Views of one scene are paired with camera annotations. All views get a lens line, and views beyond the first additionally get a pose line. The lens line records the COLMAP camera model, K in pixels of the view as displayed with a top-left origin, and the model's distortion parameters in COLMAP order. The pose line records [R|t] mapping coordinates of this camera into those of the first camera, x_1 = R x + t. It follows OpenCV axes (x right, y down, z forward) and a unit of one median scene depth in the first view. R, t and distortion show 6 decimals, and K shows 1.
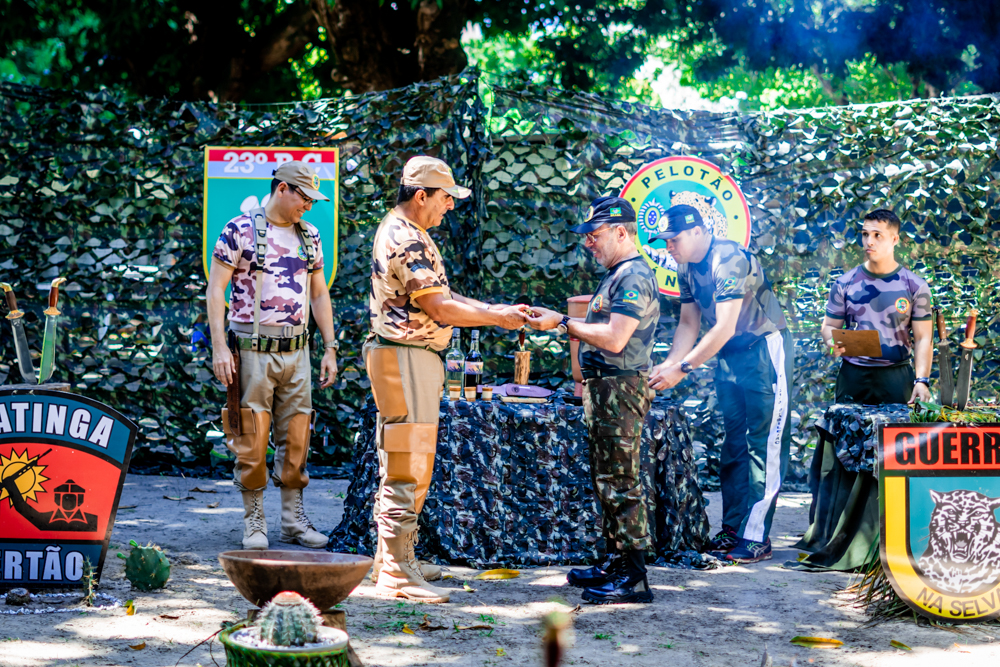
lens RADIAL K [[2070.9, 0, 502.3], [0, 2070.9, 325.6], [0, 0, 1]] dist [-0.054894, 0.000000]
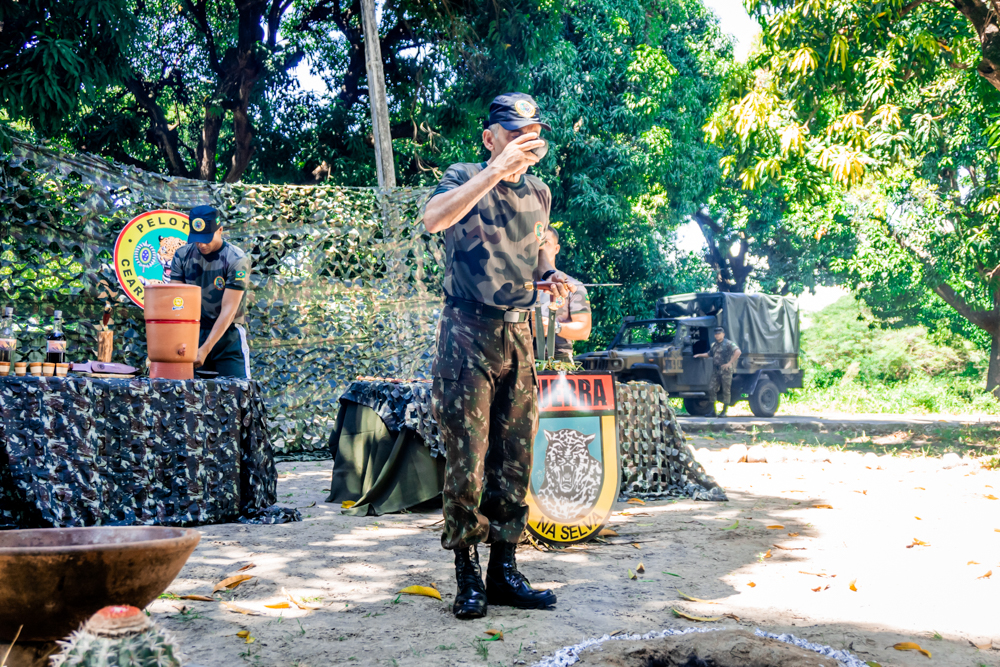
lens RADIAL K [[1007.5, 0, 497.8], [0, 1007.5, 326.8], [0, 0, 1]] dist [-0.010602, 0.000000]
pose [[0.845518, 0.010848, 0.533836, -0.098476], [0.027967, 0.997521, -0.064567, 0.050360], [-0.533214, 0.069523, 0.843119, 0.468627]]
